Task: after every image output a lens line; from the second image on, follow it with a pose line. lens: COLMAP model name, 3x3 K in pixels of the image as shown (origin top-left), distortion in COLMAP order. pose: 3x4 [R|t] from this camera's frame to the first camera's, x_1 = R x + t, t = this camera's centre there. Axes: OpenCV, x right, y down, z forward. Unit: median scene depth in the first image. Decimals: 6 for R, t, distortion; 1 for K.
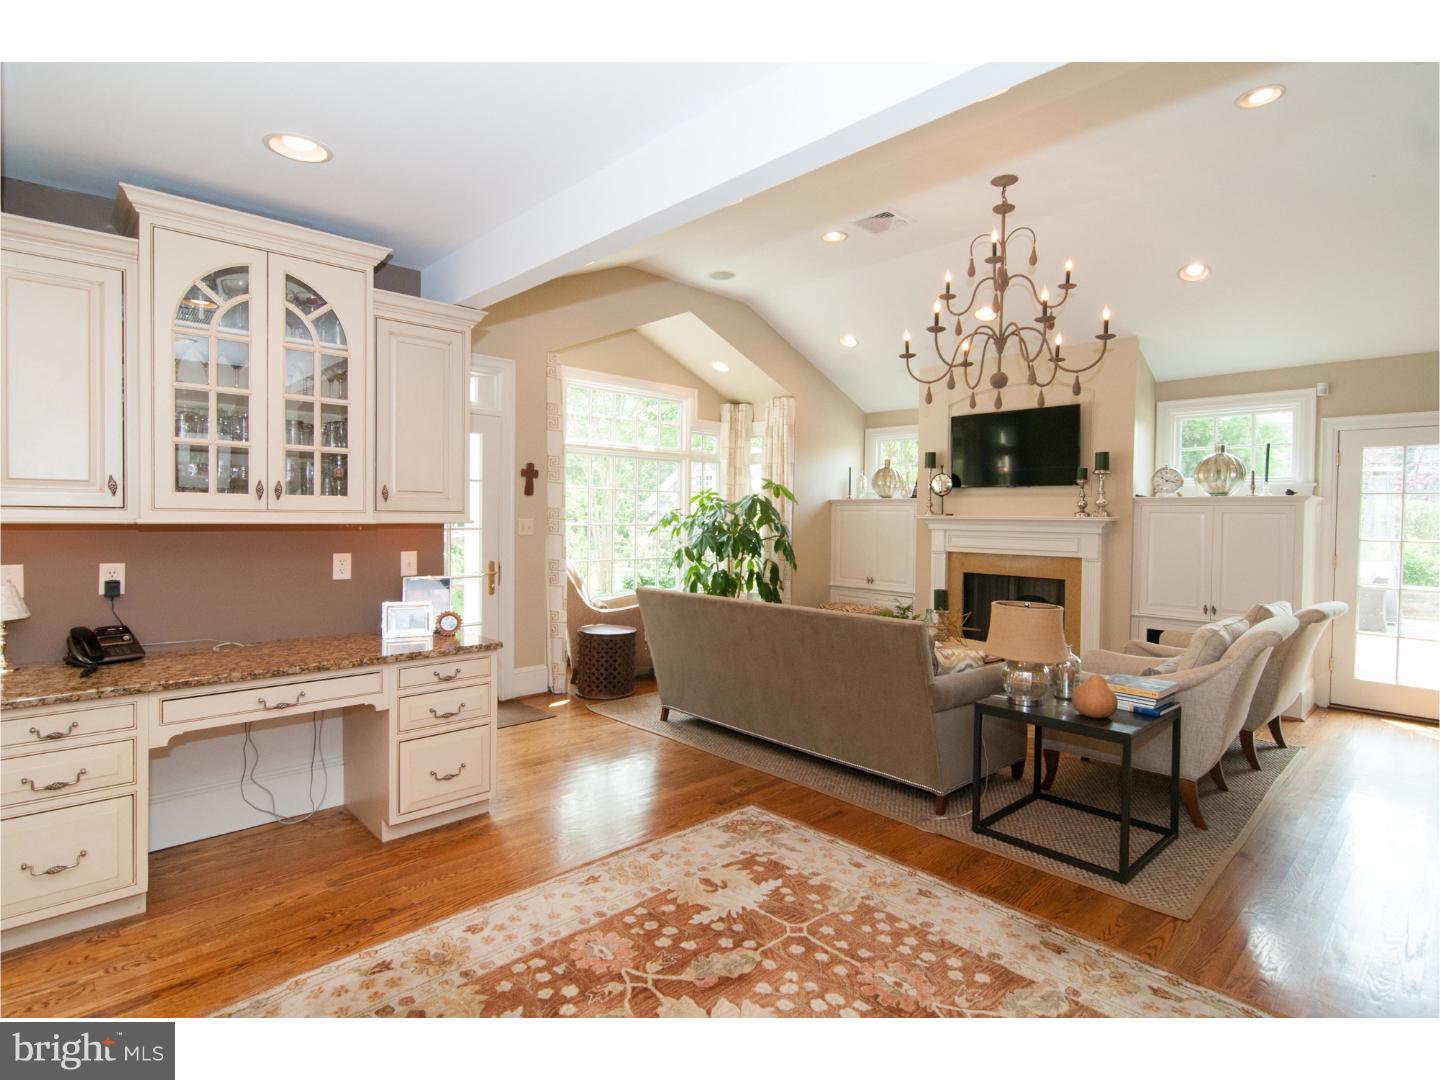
lens RADIAL K [[743.8, 0, 729.4], [0, 743.8, 404.0], [0, 0, 1]] dist [-0.012769, -0.001661]
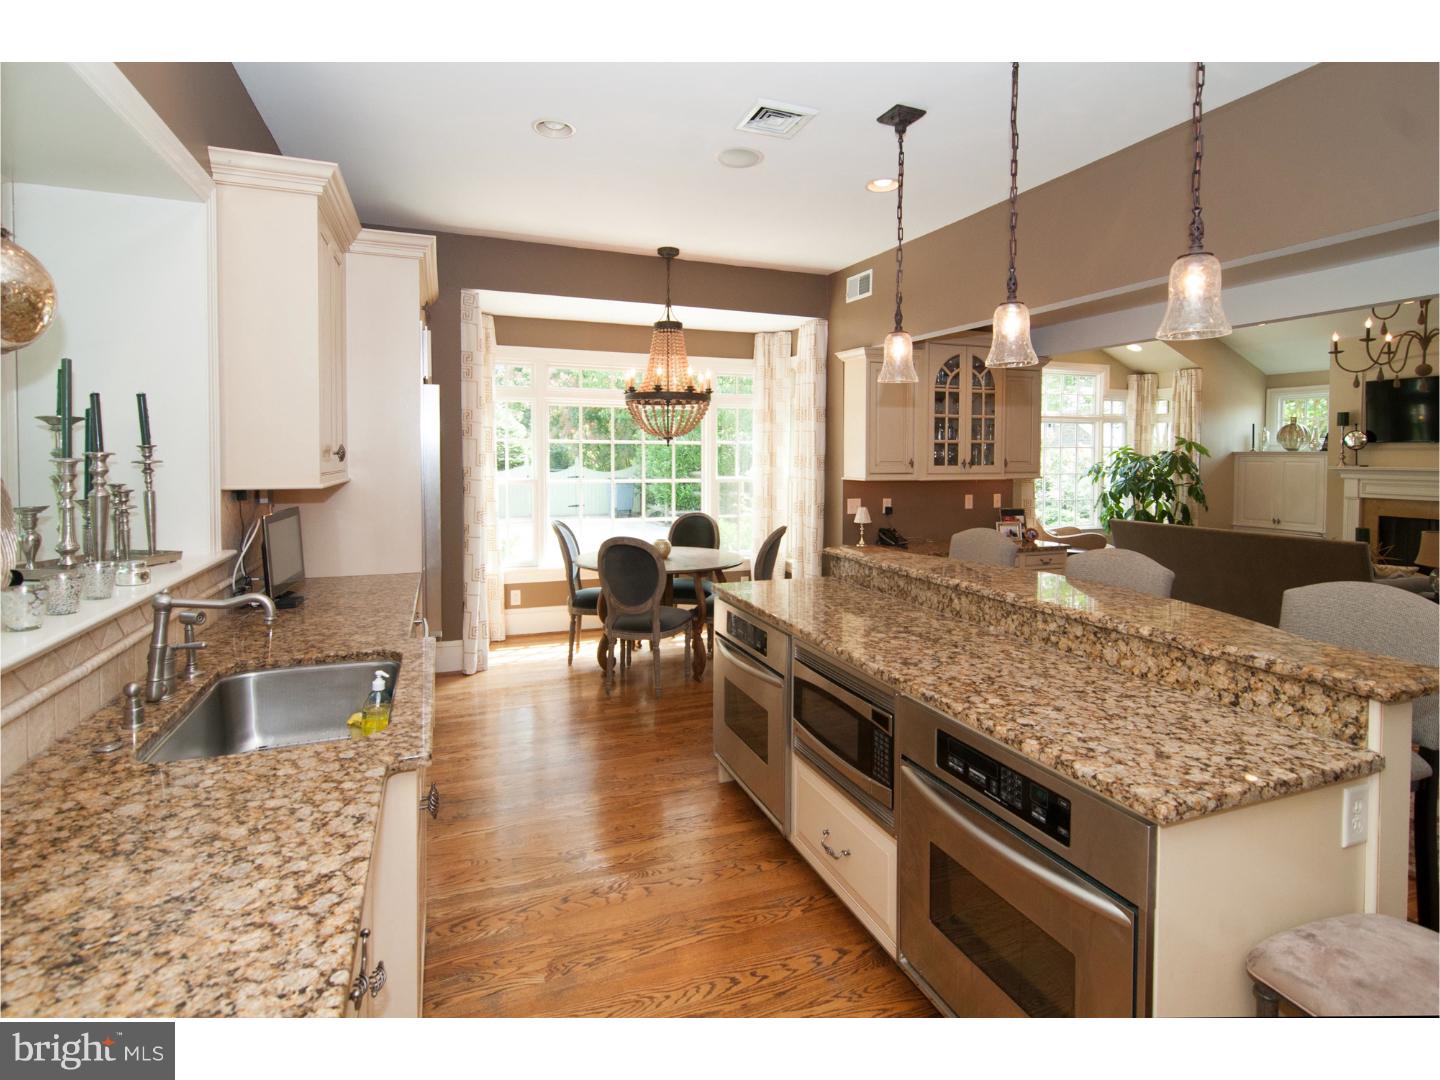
lens RADIAL K [[743.8, 0, 729.4], [0, 743.8, 404.0], [0, 0, 1]] dist [-0.012769, -0.001661]
pose [[0.923057, -0.032462, -0.383292, -0.163822], [0.062319, 0.995889, 0.065733, -0.079328], [0.379583, -0.084562, 0.921285, -0.398087]]
